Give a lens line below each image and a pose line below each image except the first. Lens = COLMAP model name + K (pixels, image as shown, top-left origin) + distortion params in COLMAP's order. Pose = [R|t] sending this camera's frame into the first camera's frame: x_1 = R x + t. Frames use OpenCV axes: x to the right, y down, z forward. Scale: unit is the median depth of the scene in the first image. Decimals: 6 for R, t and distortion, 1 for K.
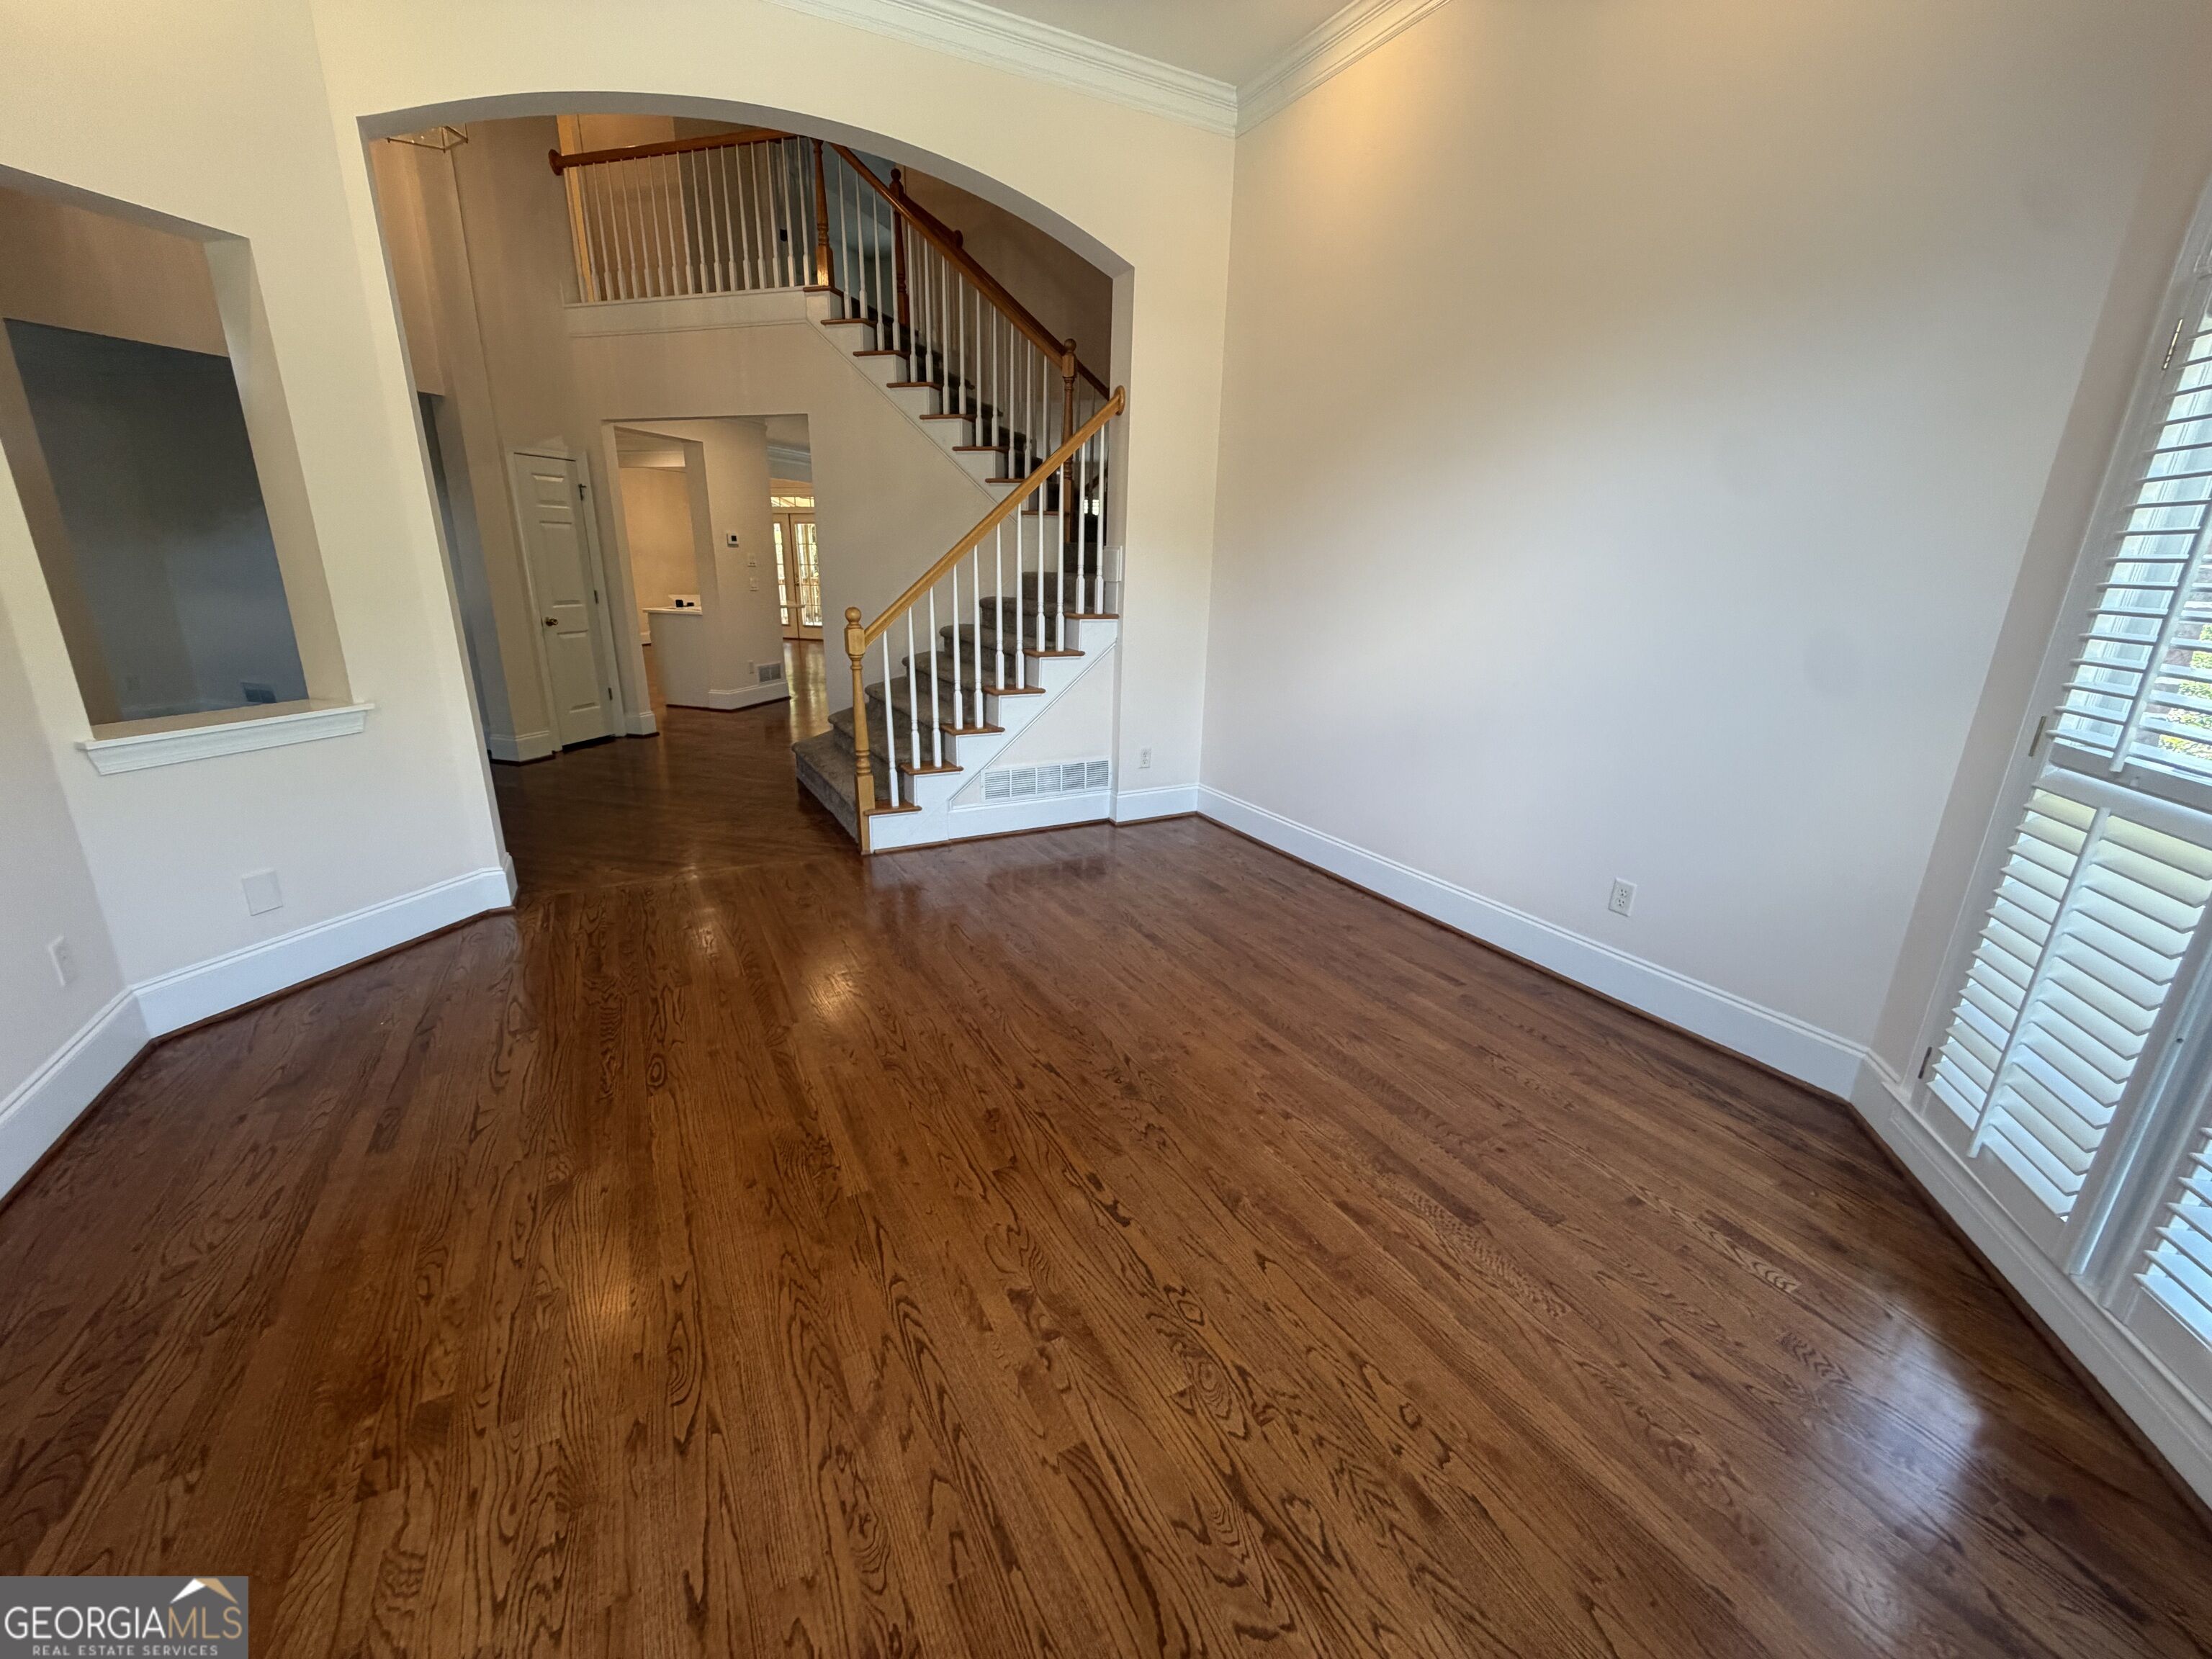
lens RADIAL K [[880.4, 0, 1100.7], [0, 880.4, 827.3], [0, 0, 1]] dist [0.000206, 0.000168]
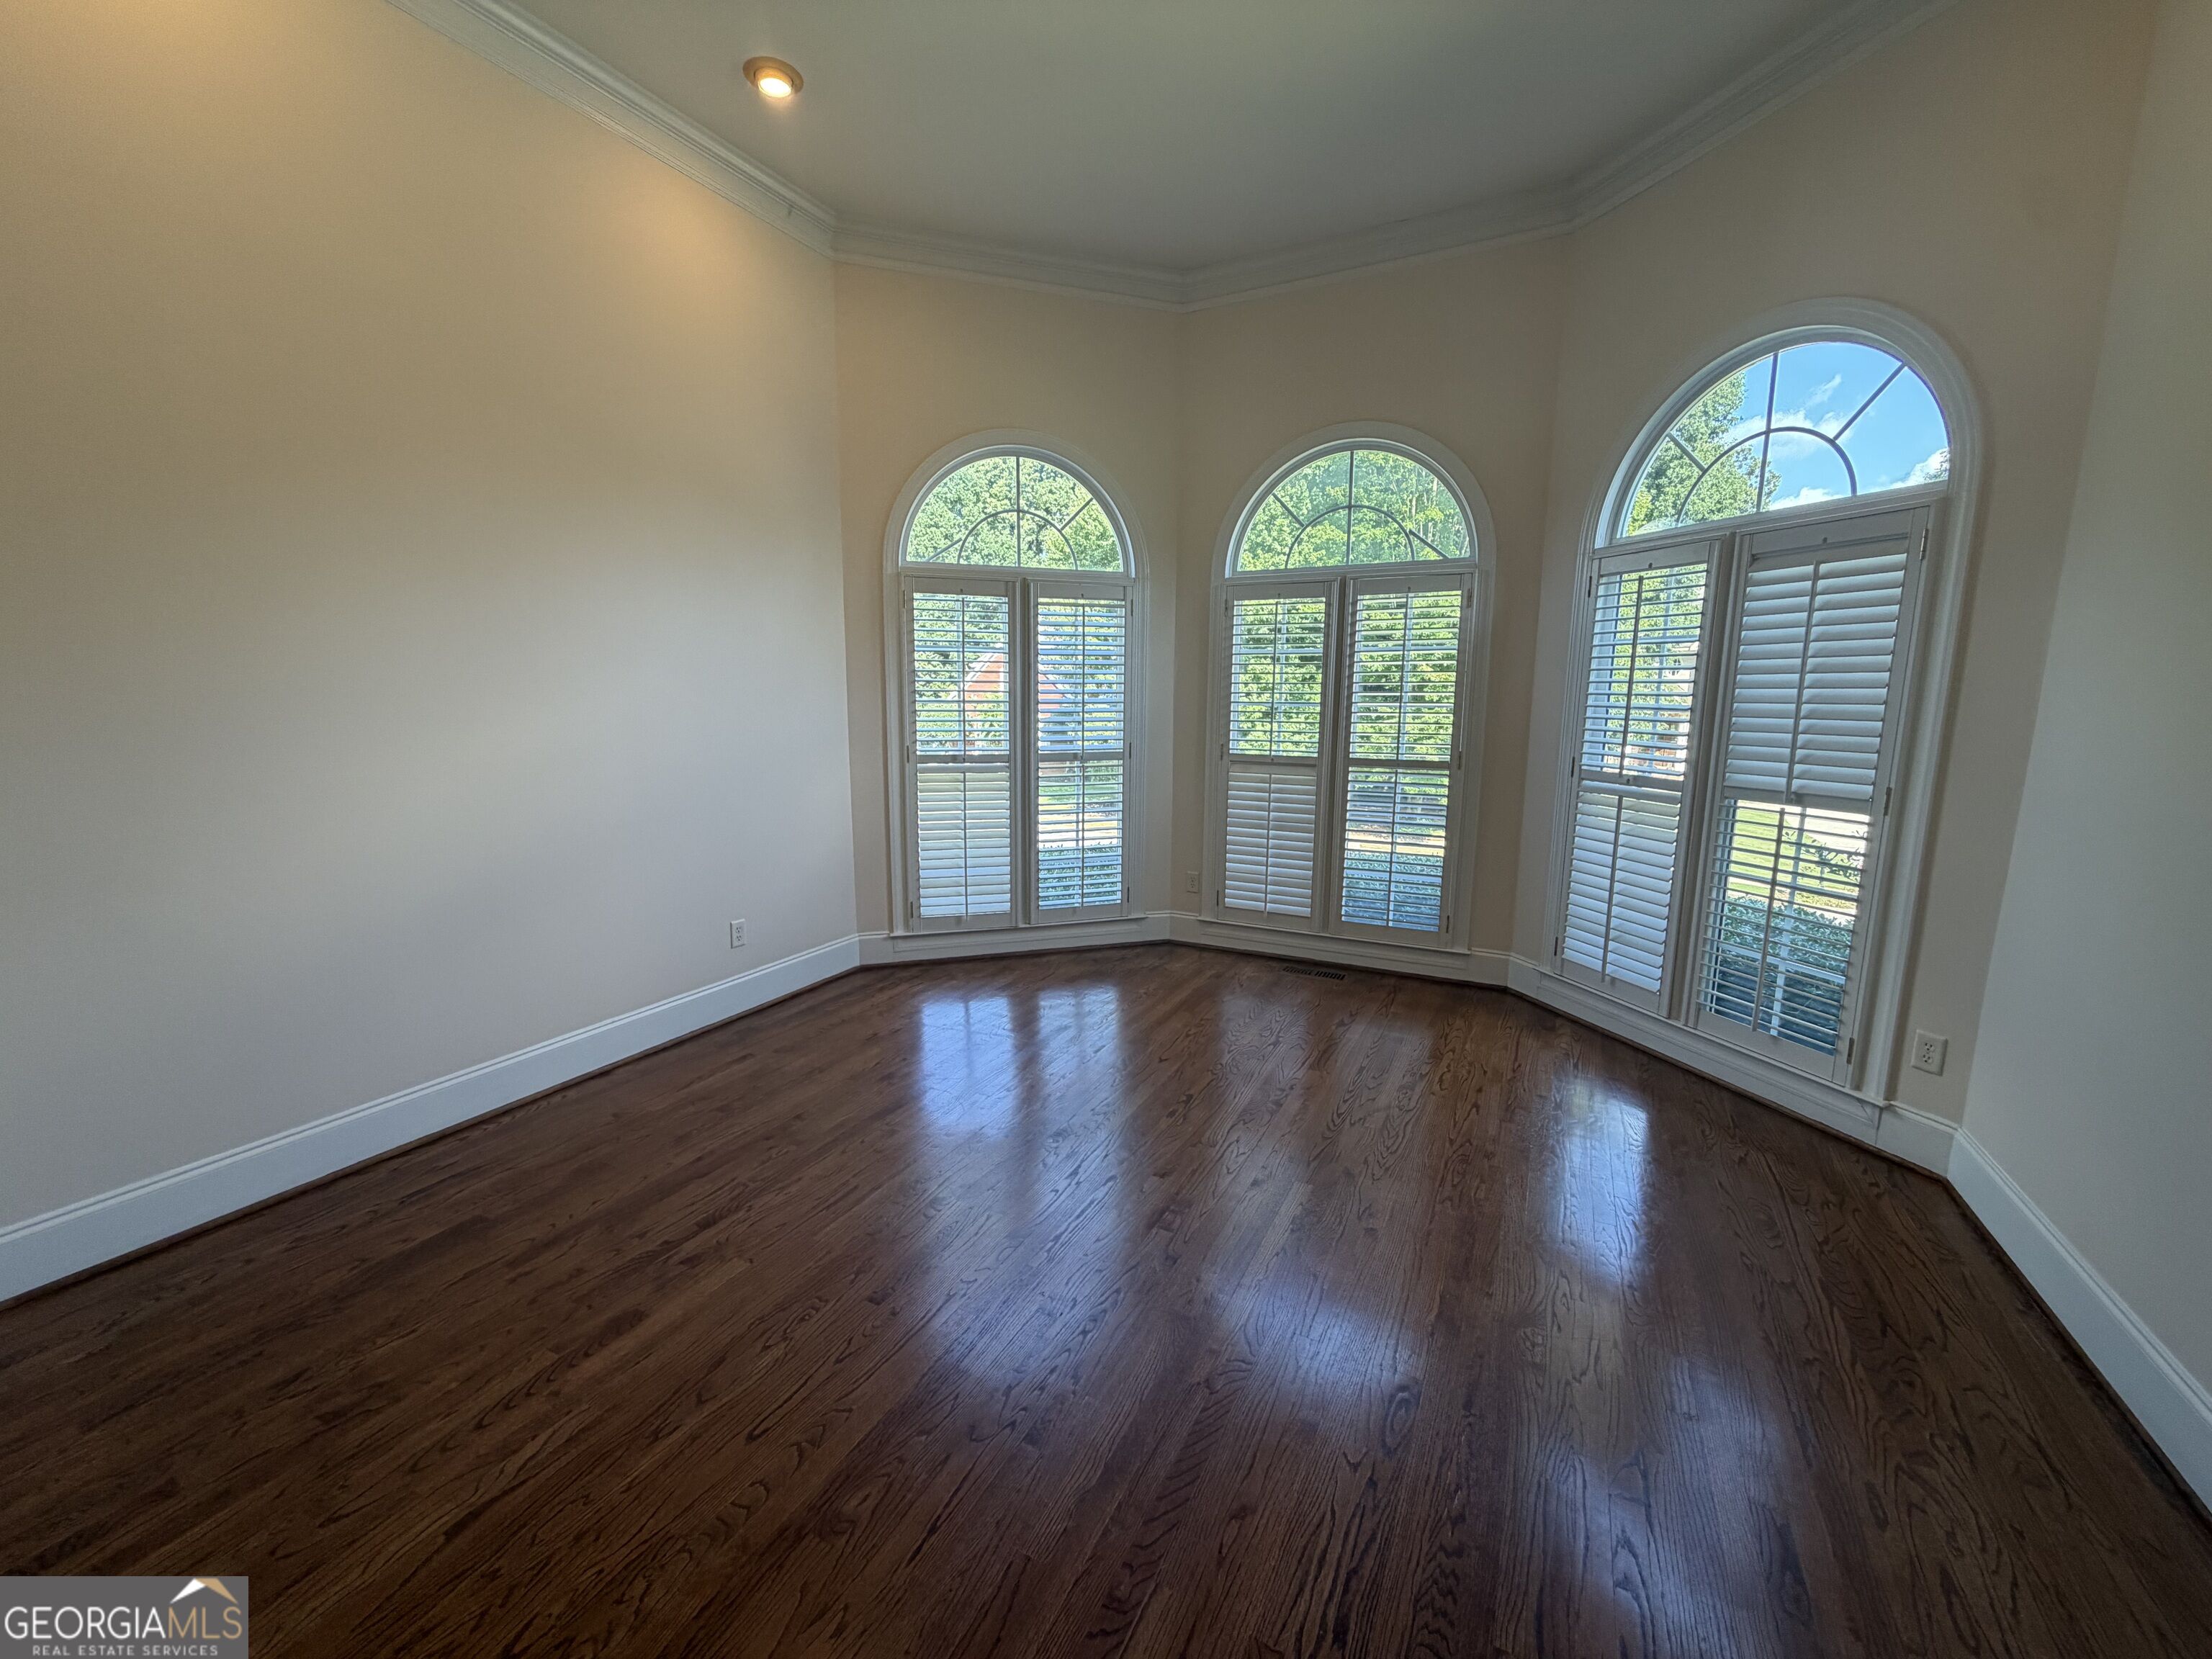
lens RADIAL K [[880.4, 0, 1100.7], [0, 880.4, 827.3], [0, 0, 1]] dist [0.000206, 0.000168]
pose [[-0.562405, -0.154246, 0.812348, -0.858154], [0.224637, 0.916994, 0.329637, -0.433746], [-0.795763, 0.367873, -0.481072, 1.339816]]
